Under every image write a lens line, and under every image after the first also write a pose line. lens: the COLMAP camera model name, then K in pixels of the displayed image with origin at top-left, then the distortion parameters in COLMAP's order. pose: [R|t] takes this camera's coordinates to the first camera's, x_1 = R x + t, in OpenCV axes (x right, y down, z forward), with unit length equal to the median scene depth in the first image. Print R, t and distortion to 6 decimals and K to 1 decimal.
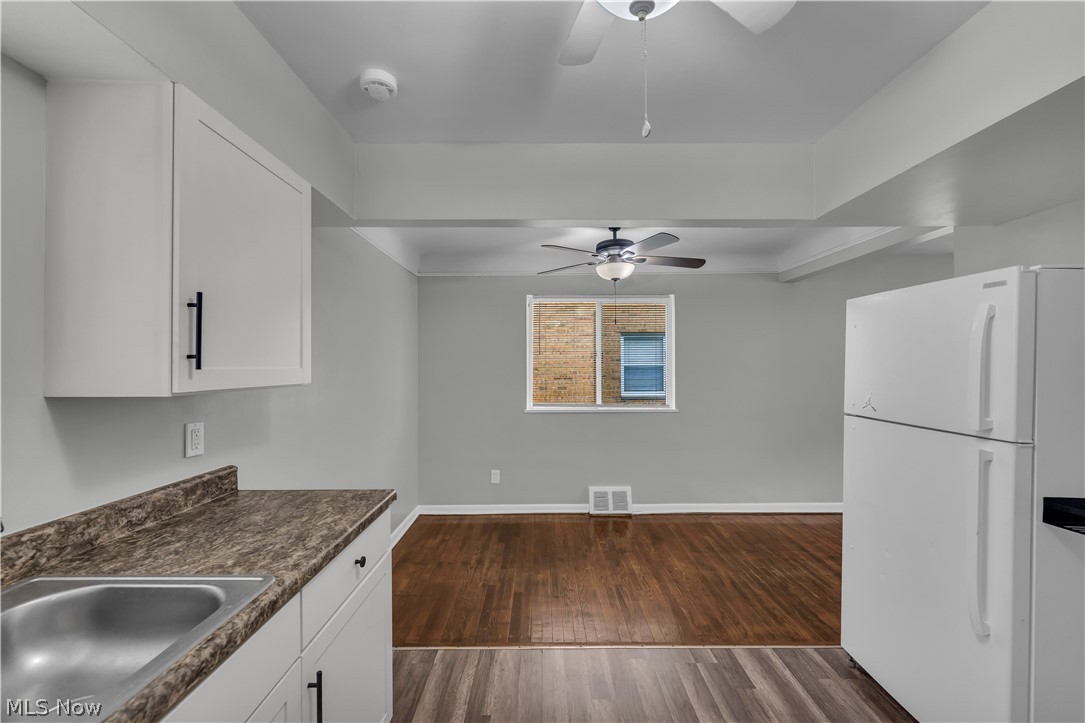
lens RADIAL K [[446.8, 0, 542.5], [0, 446.8, 361.5], [0, 0, 1]] dist [0.000612, 0.000115]
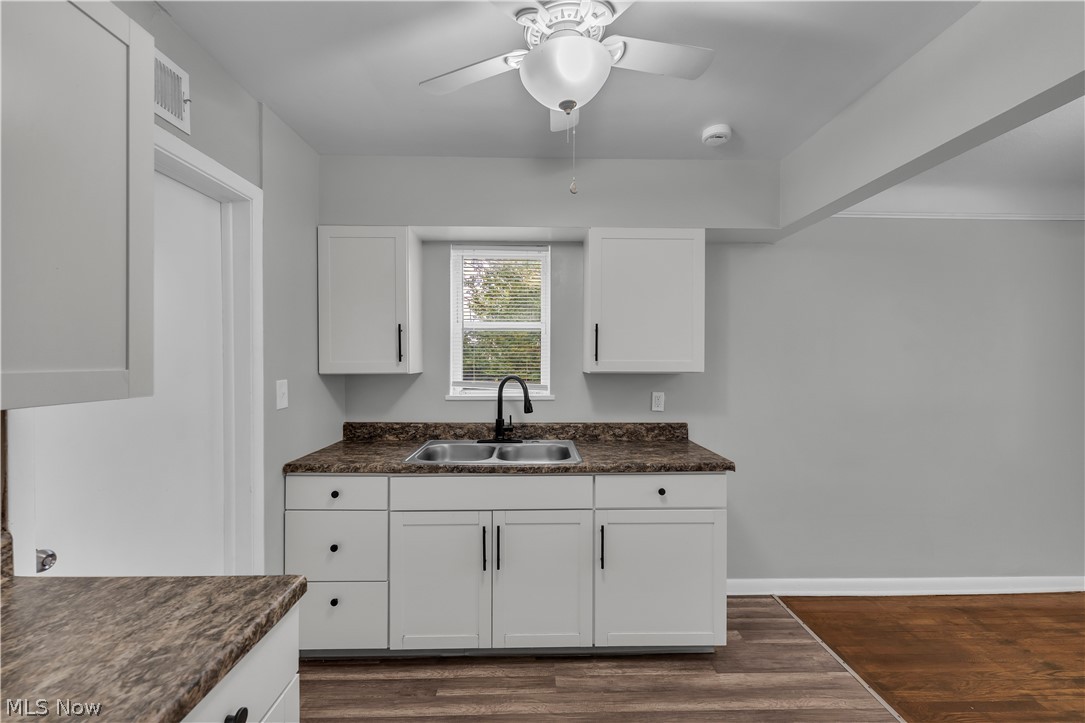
lens RADIAL K [[446.8, 0, 542.5], [0, 446.8, 361.5], [0, 0, 1]] dist [0.000612, 0.000115]
pose [[0.020015, -0.002044, -0.999798, 0.946297], [0.003882, 0.999991, -0.001966, 0.020901], [0.999792, -0.003841, 0.020023, 0.518348]]
